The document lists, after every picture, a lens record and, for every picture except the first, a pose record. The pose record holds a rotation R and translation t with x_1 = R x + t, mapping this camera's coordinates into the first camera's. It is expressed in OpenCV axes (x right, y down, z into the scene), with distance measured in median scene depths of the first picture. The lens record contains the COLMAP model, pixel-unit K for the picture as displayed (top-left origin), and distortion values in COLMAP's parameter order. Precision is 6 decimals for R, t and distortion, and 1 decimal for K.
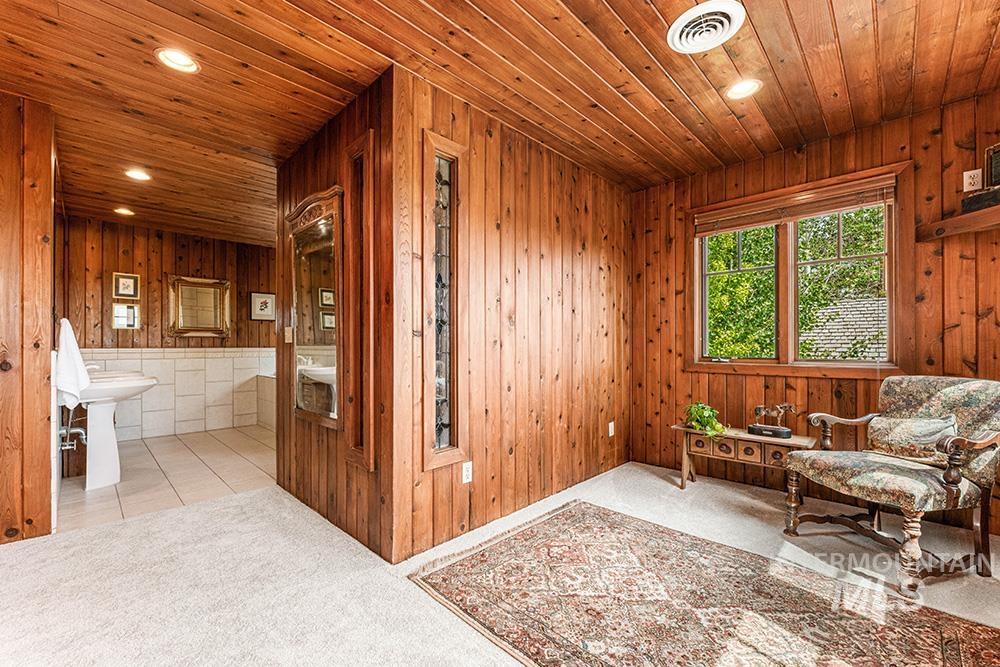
lens RADIAL K [[406.9, 0, 496.8], [0, 406.9, 341.9], [0, 0, 1]] dist [-0.003950, 0.000302]
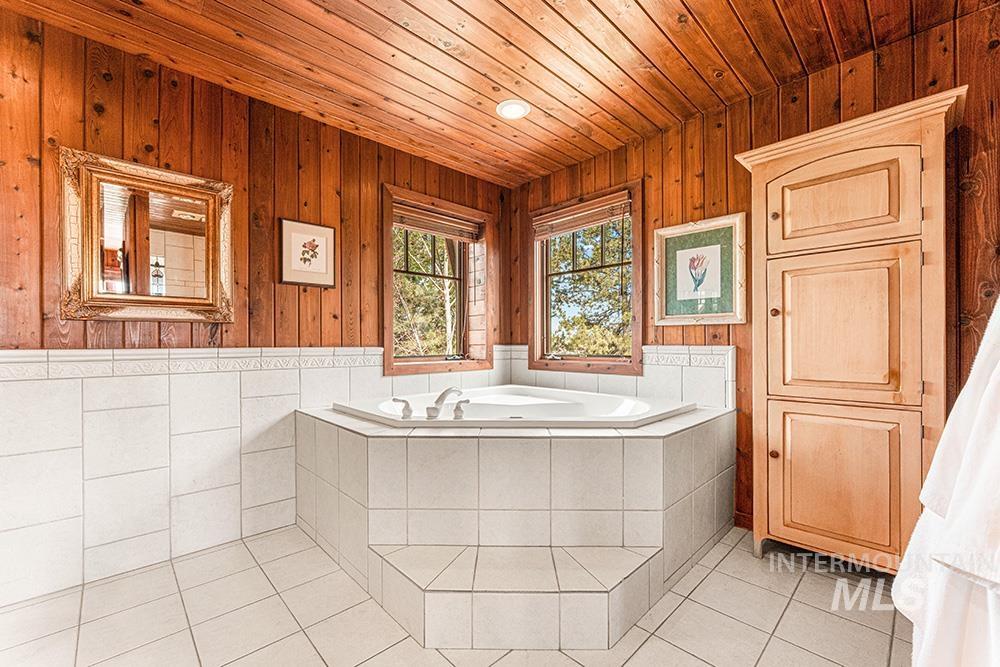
lens RADIAL K [[406.9, 0, 495.8], [0, 406.9, 341.0], [0, 0, 1]] dist [-0.003950, 0.000302]
pose [[0.999376, -0.000670, -0.035321, -0.387126], [0.000901, 0.999978, 0.006530, 0.005351], [0.035316, -0.006558, 0.999355, 0.616157]]
